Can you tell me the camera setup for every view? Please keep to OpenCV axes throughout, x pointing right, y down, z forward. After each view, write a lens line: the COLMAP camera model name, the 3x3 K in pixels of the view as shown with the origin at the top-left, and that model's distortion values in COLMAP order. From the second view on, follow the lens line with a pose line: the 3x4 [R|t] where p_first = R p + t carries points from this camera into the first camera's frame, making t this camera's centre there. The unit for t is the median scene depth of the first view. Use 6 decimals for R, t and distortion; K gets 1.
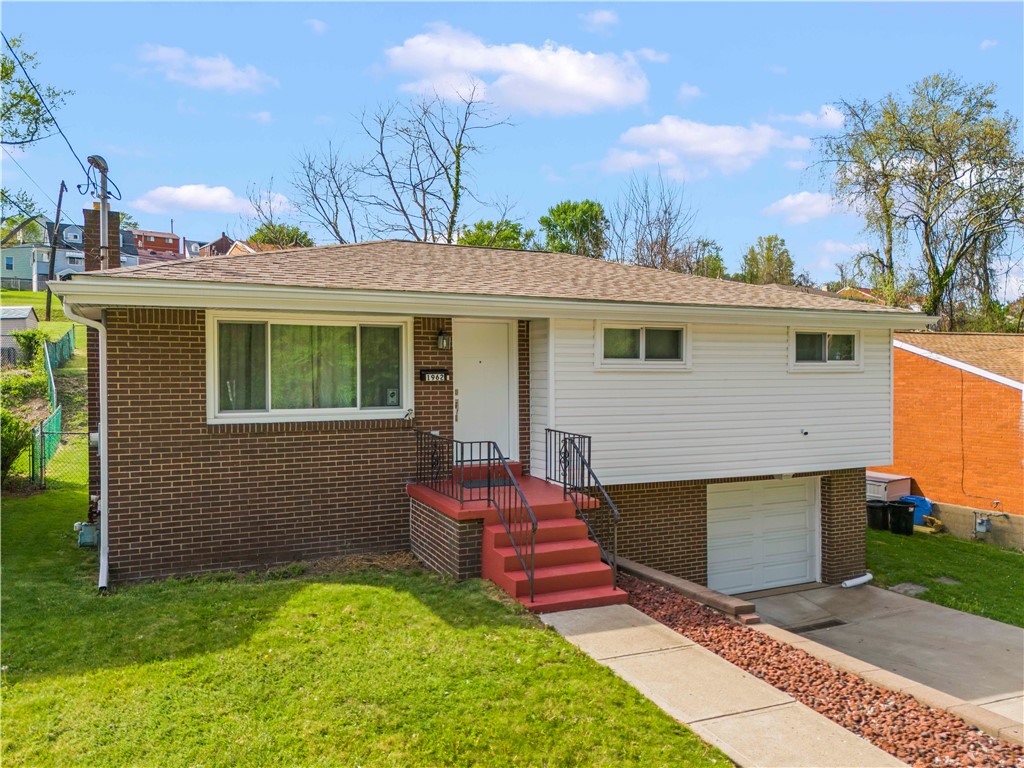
lens RADIAL K [[776.7, 0, 512.0], [0, 776.7, 384.0], [0, 0, 1]] dist [0.097168, -0.116793]
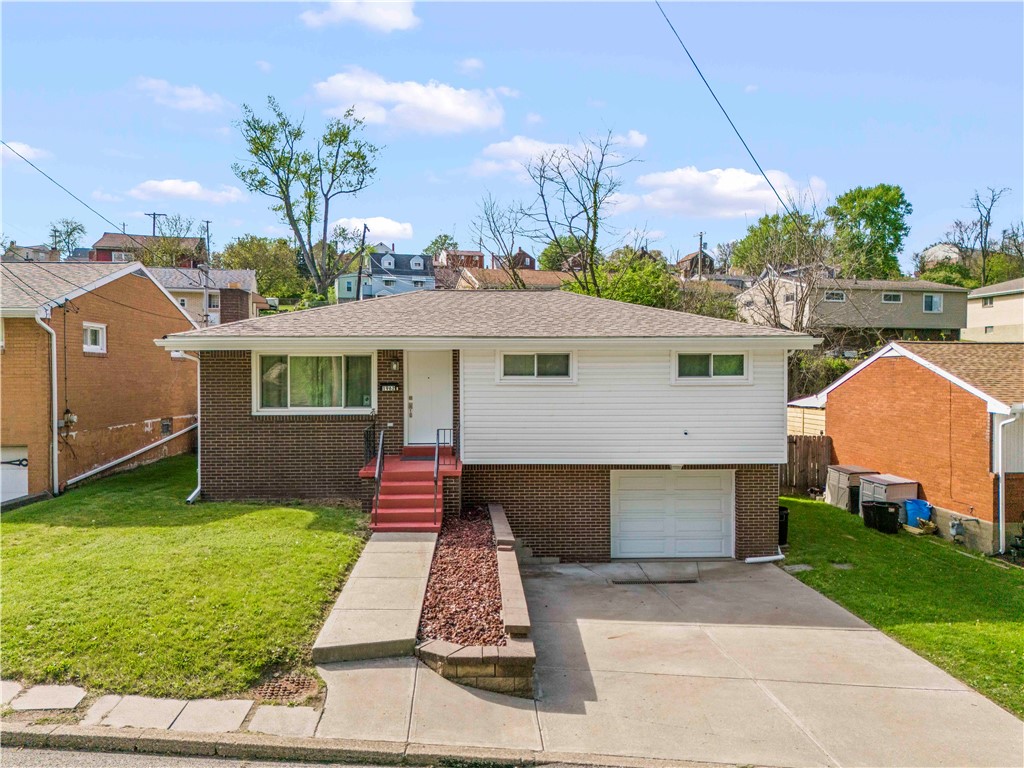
lens RADIAL K [[776.7, 0, 512.0], [0, 776.7, 384.0], [0, 0, 1]] dist [0.097168, -0.116793]
pose [[0.917906, 0.007248, -0.396731, 0.616549], [-0.005648, 0.999971, 0.005201, -0.022314], [0.396757, -0.002534, 0.917920, -0.269744]]
